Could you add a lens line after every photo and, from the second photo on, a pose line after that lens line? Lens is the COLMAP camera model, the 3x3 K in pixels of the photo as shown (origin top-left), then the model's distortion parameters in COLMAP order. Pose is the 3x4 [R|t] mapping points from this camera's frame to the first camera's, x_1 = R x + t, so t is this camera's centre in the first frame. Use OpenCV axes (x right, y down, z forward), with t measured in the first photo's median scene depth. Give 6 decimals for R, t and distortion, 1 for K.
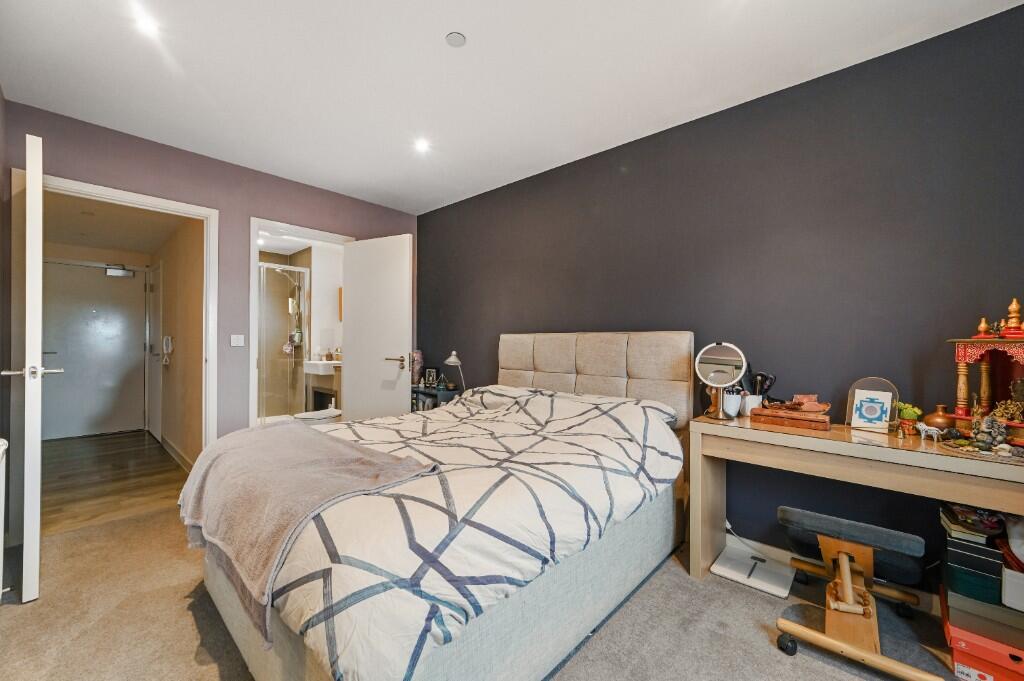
lens RADIAL K [[397.2, 0, 512.0], [0, 397.2, 340.5], [0, 0, 1]] dist [-0.036134, 0.000036]
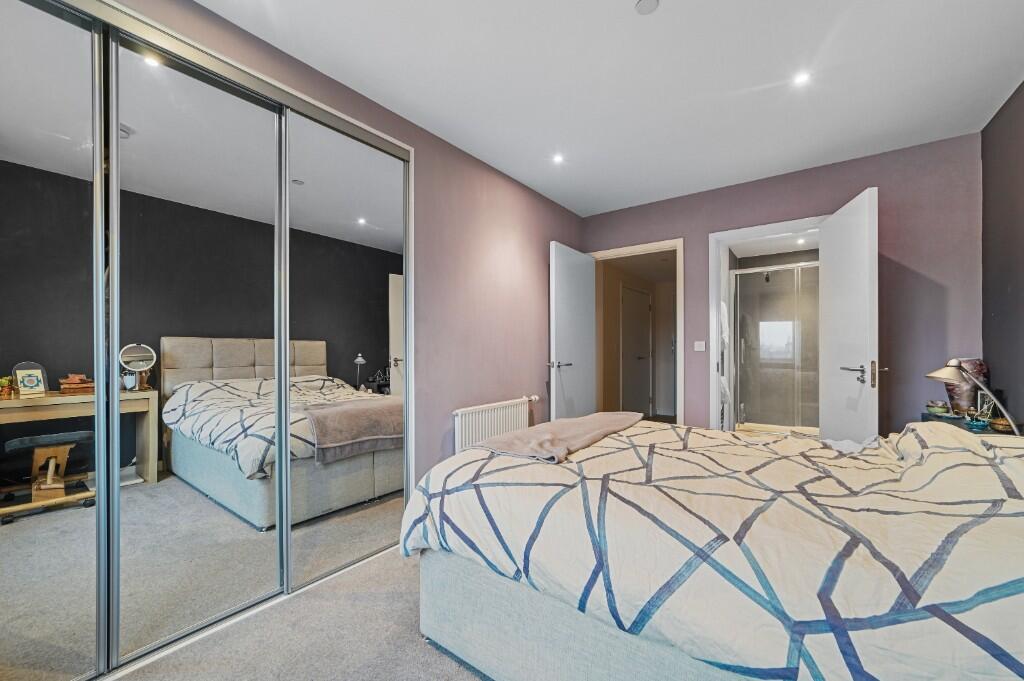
lens RADIAL K [[411.1, 0, 509.1], [0, 411.1, 328.3], [0, 0, 1]] dist [0.000703, 0.000007]
pose [[0.094272, -0.055887, -0.993977, 0.797867], [0.015107, 0.998388, -0.054702, 0.008832], [0.995432, -0.009859, 0.094964, 0.618685]]
